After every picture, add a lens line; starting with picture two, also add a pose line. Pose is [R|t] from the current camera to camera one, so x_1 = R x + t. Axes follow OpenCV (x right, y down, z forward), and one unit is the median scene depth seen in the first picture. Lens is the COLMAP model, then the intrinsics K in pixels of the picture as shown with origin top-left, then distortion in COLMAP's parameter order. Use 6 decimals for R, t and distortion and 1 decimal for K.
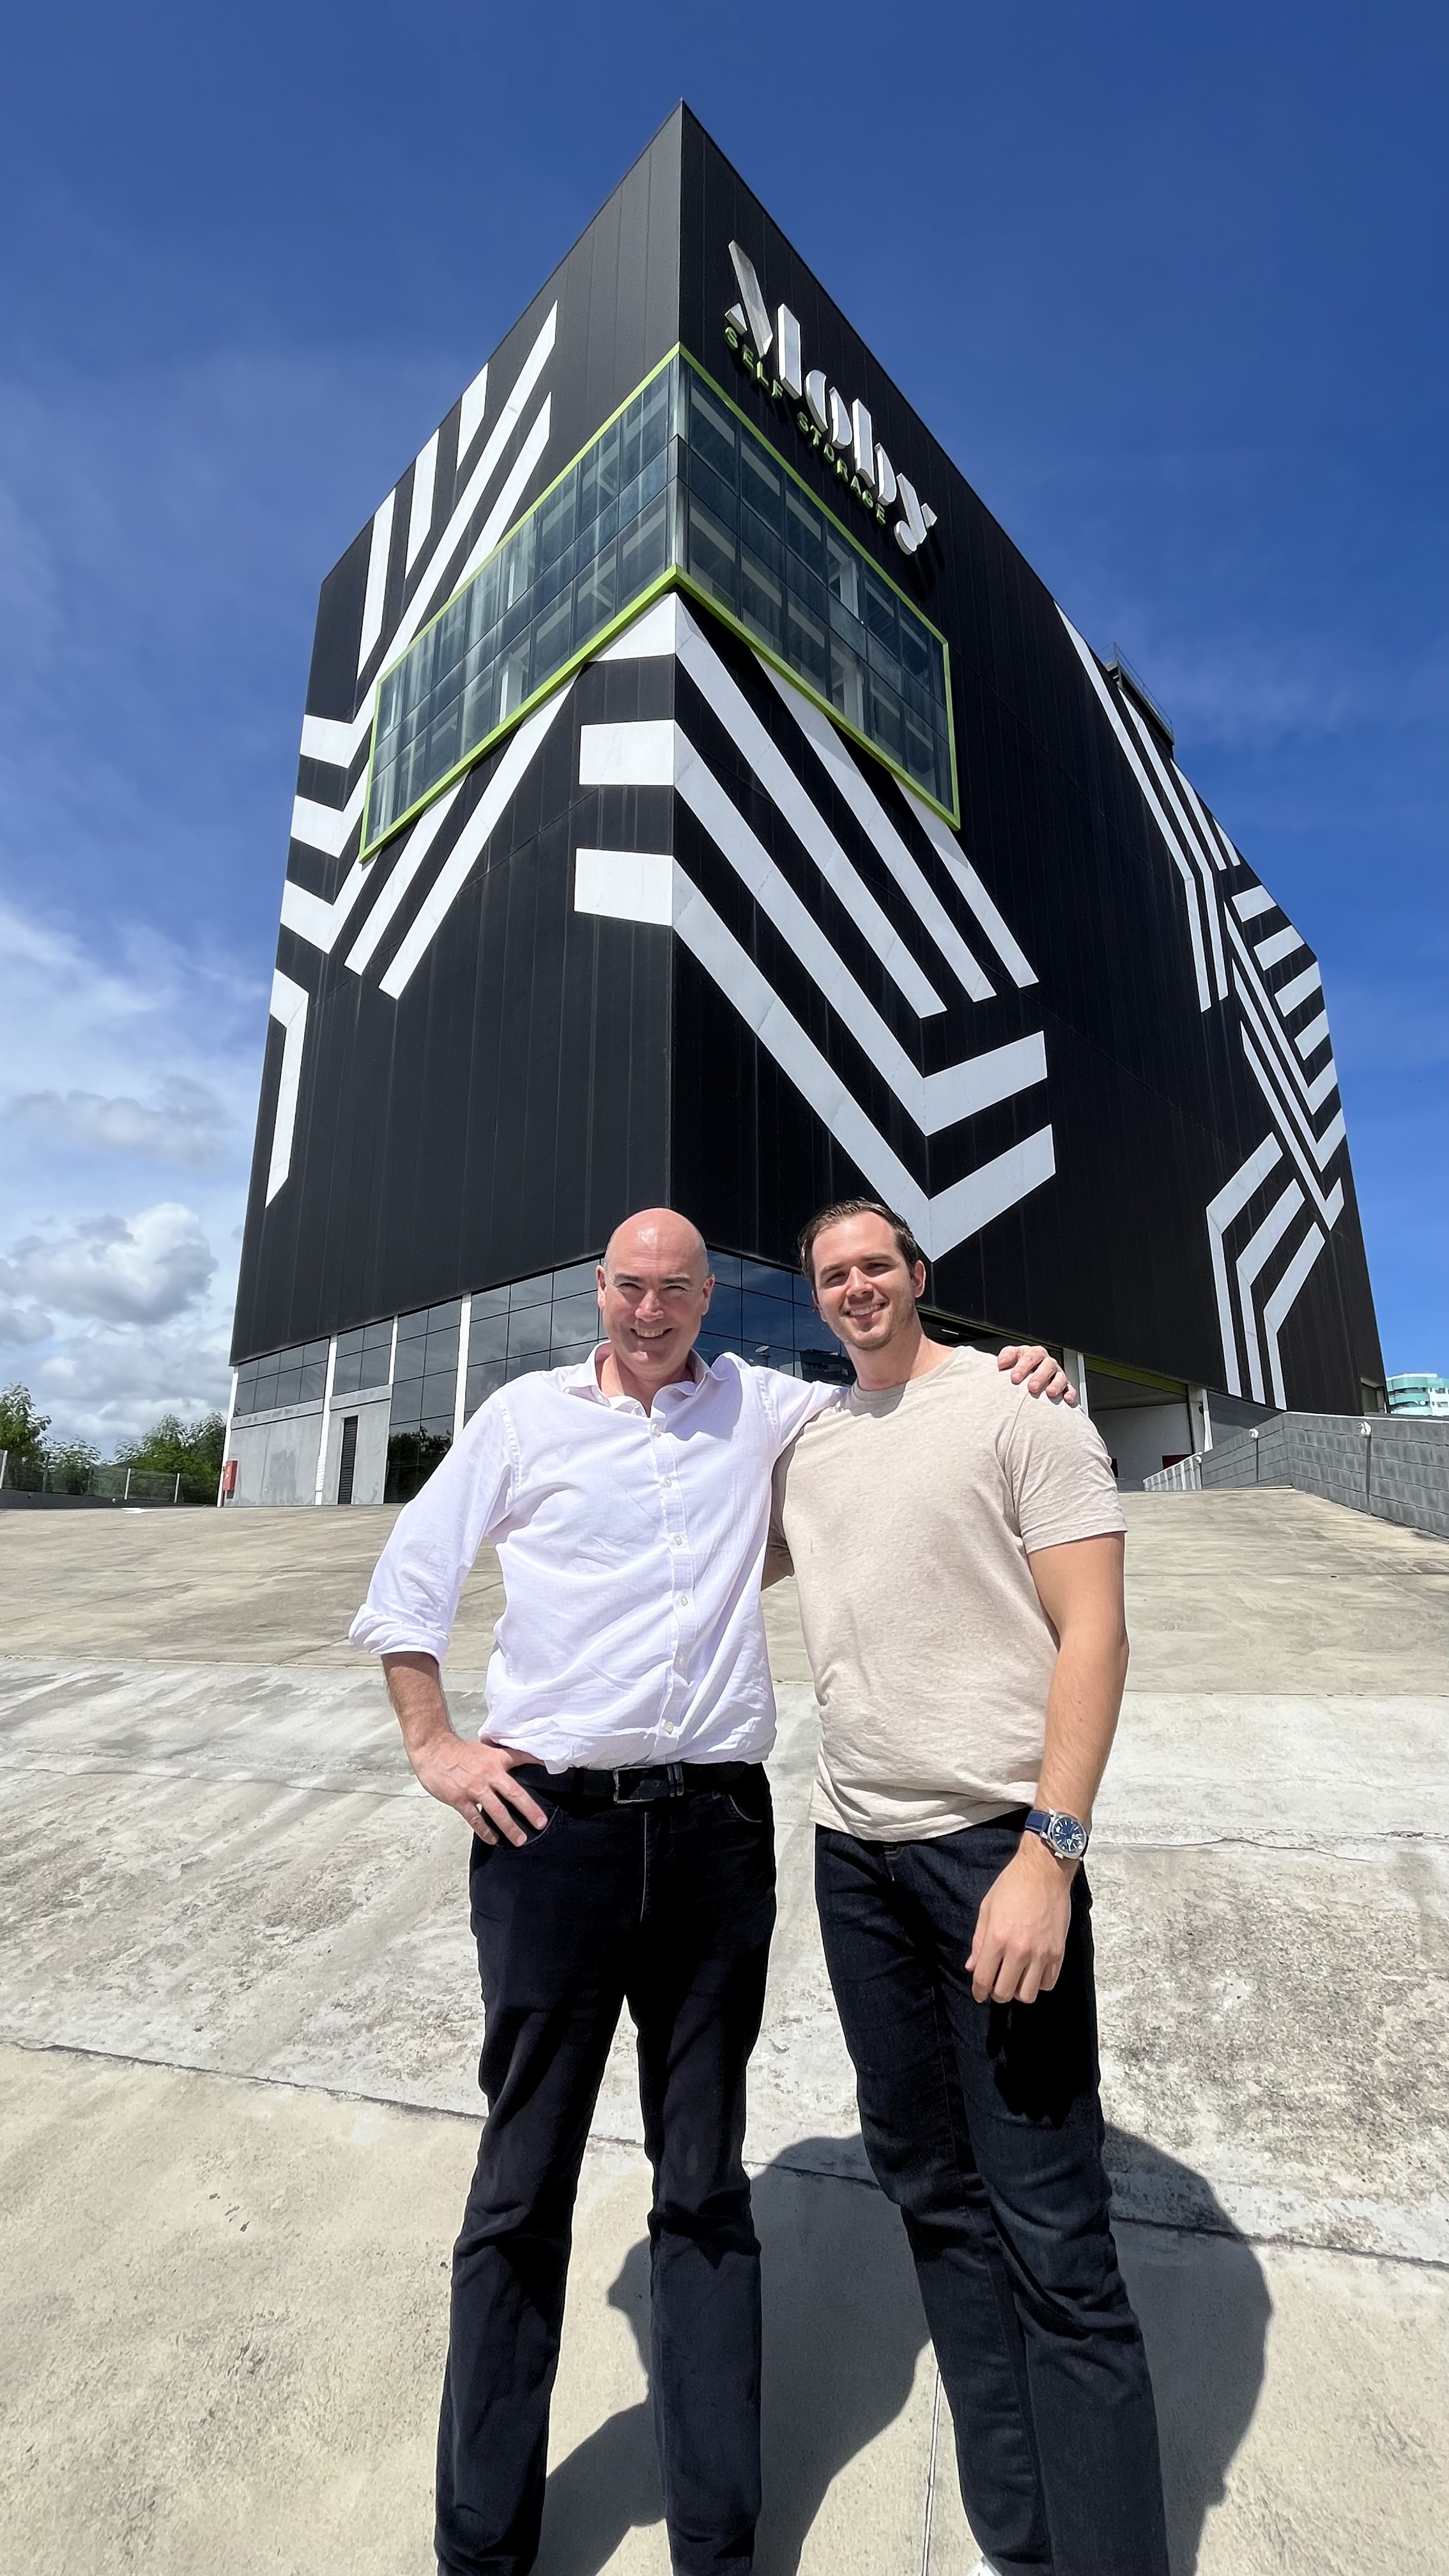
lens RADIAL K [[1031.5, 0, 724.5], [0, 1031.5, 1288.0], [0, 0, 1]] dist [-0.000065, 0.000083]
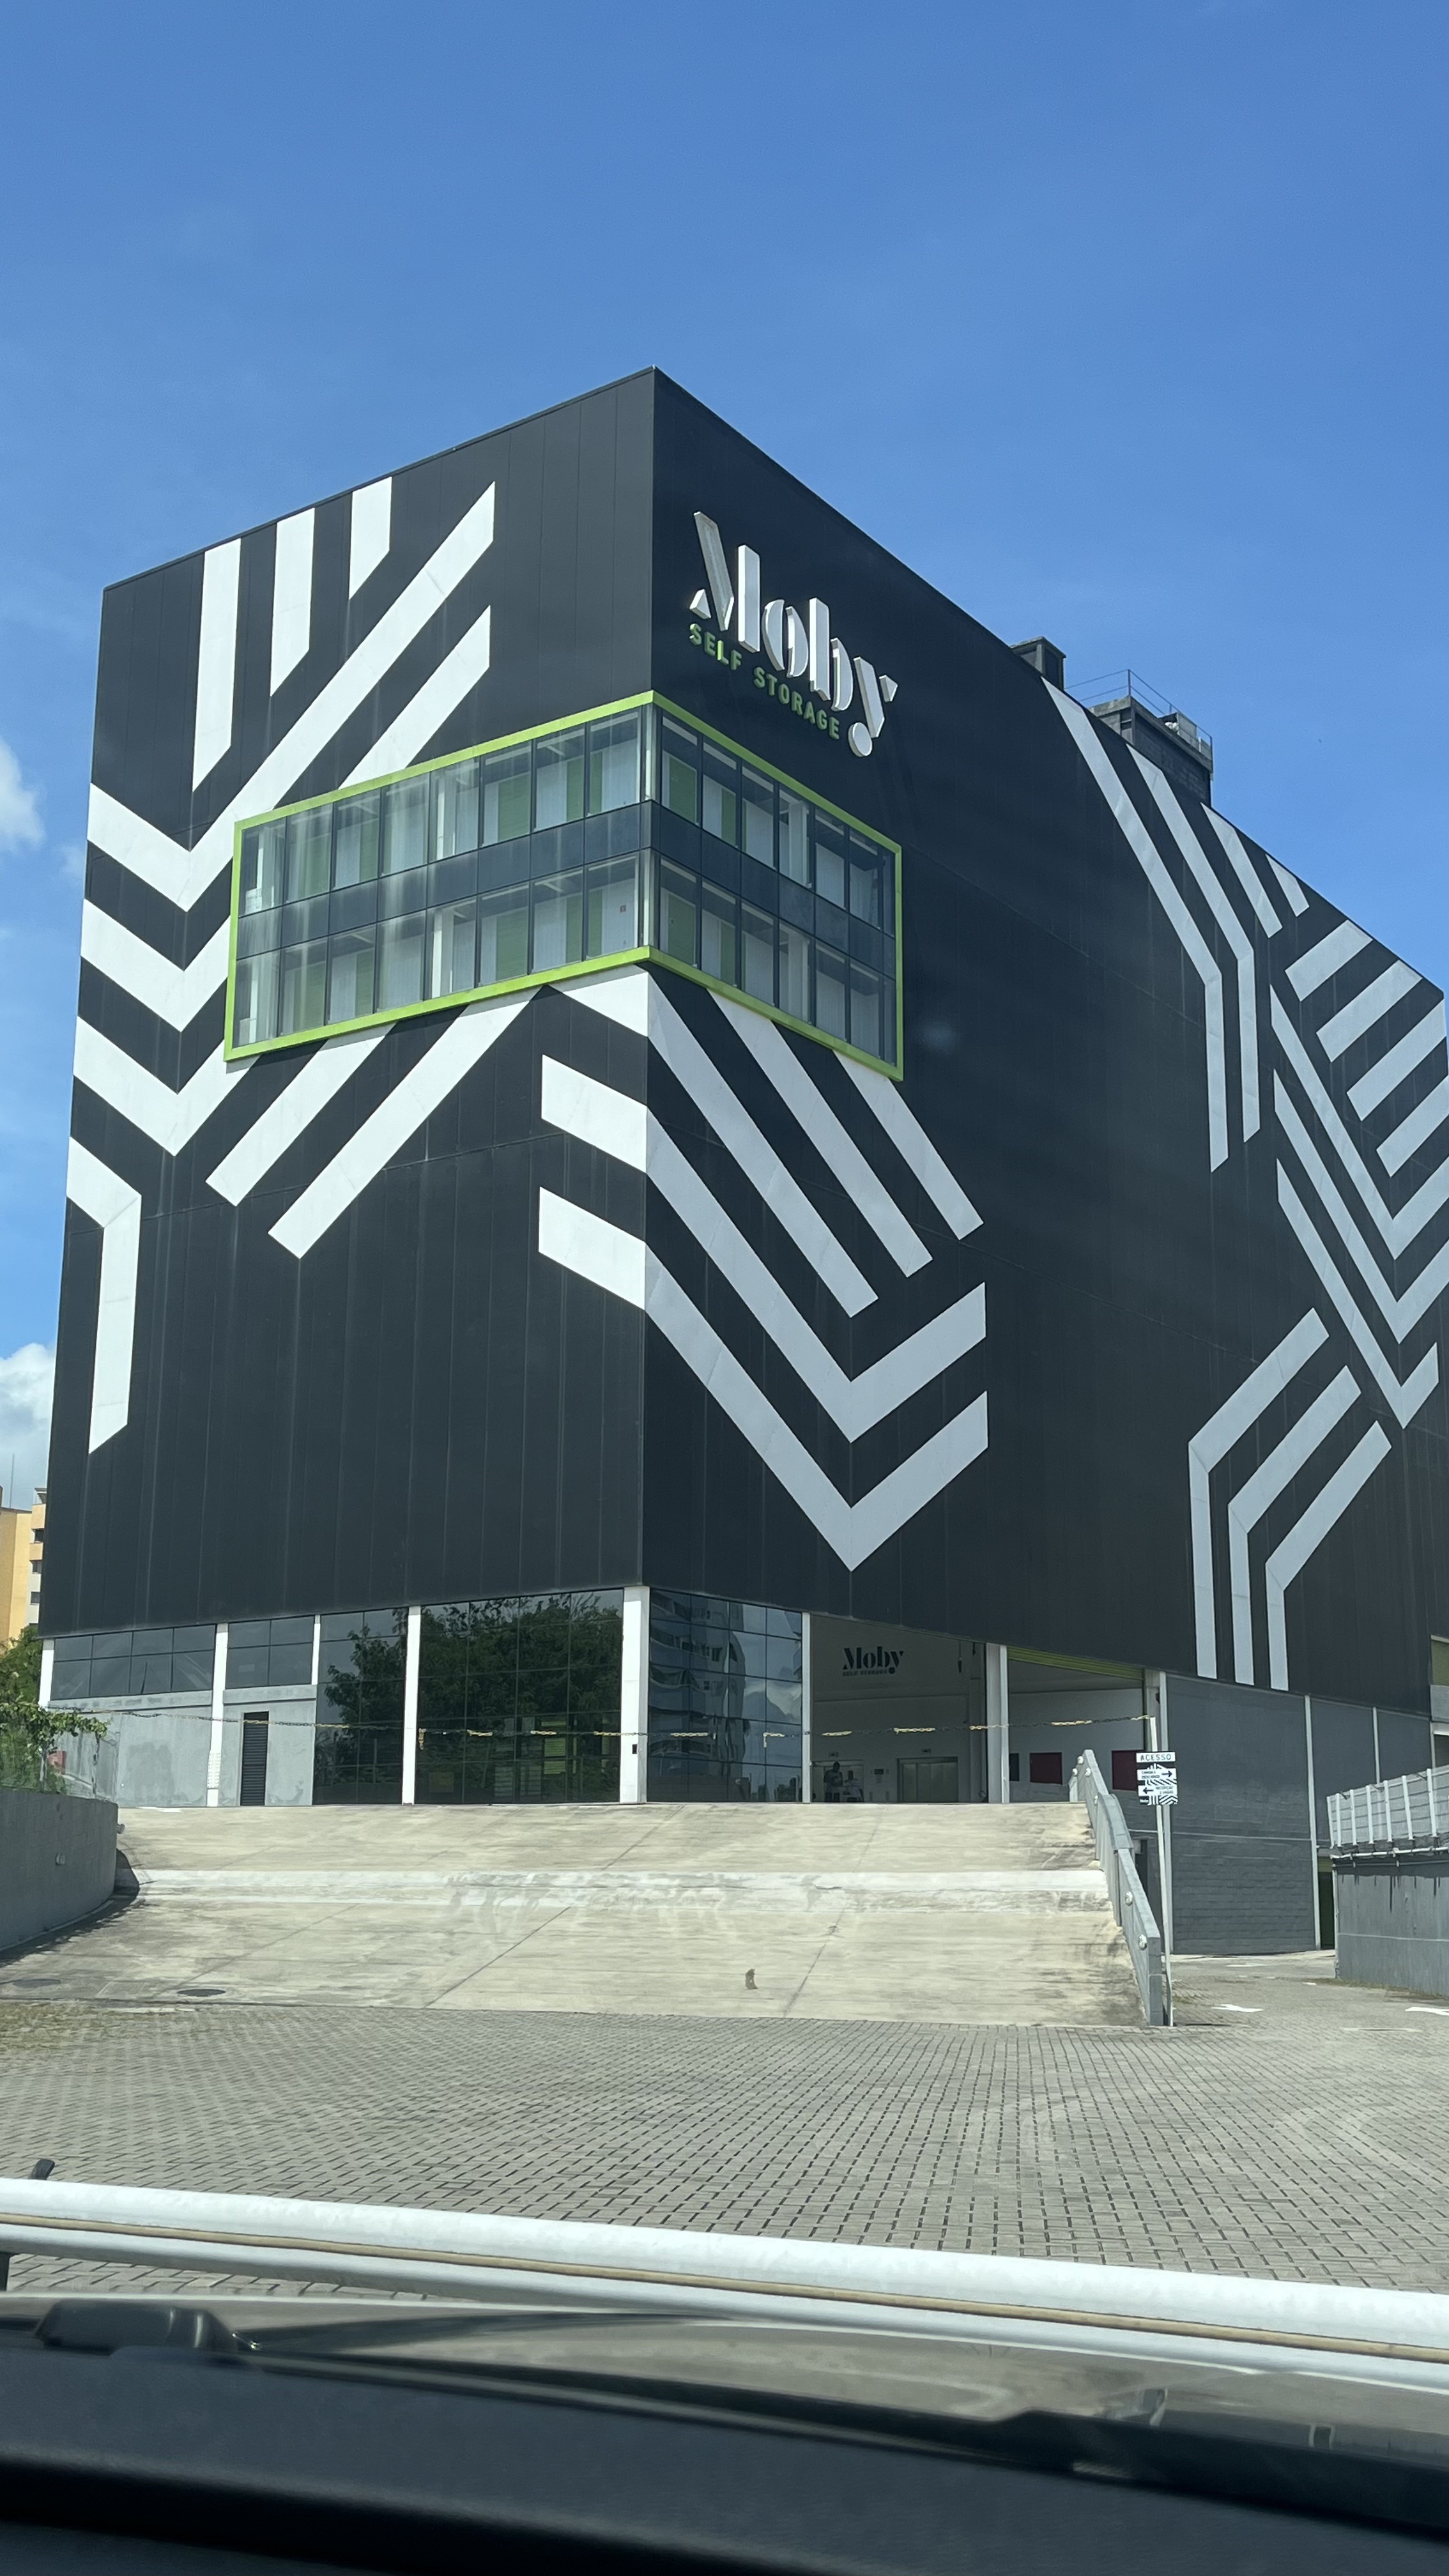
lens RADIAL K [[2591.9, 0, 733.8], [0, 2591.9, 1316.6], [0, 0, 1]] dist [0.128163, -0.000360]
pose [[0.987528, 0.040934, 0.152029, -0.263227], [-0.045422, 0.998625, 0.026161, -0.283884], [-0.150749, -0.032740, 0.988030, -1.269155]]
